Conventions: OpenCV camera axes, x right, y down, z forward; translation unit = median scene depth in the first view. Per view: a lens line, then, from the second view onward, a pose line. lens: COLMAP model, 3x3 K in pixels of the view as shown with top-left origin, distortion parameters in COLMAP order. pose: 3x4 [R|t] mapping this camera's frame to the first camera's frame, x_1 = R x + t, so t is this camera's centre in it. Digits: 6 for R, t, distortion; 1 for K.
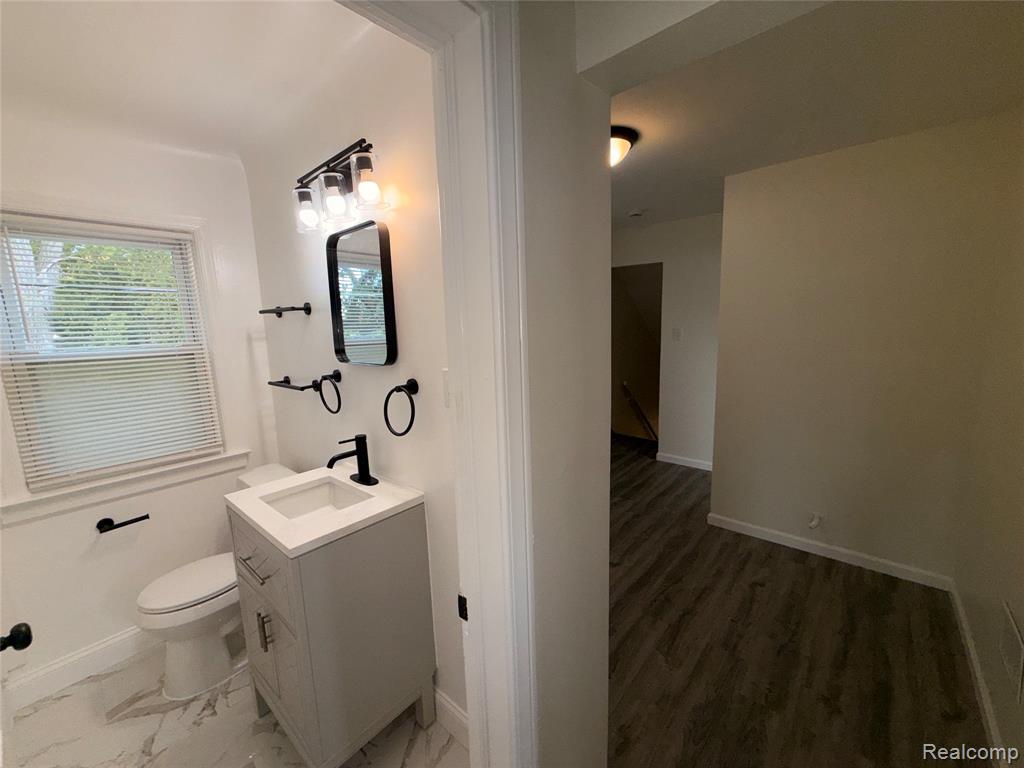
lens RADIAL K [[408.4, 0, 510.9], [0, 408.4, 384.2], [0, 0, 1]] dist [-0.000173, 0.000110]
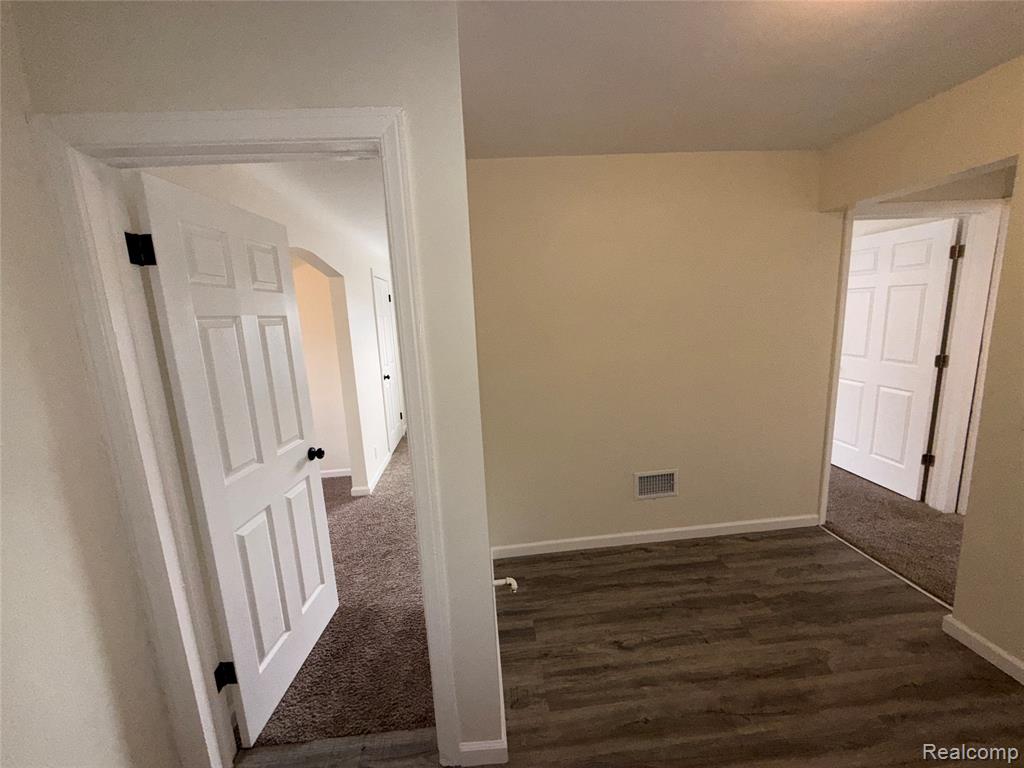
lens RADIAL K [[408.4, 0, 510.9], [0, 408.4, 384.2], [0, 0, 1]] dist [-0.000173, 0.000110]
pose [[-0.720309, -0.050090, 0.691843, 0.244275], [0.179003, 0.950184, 0.255162, -0.289545], [-0.670159, 0.307637, -0.675460, 1.705925]]
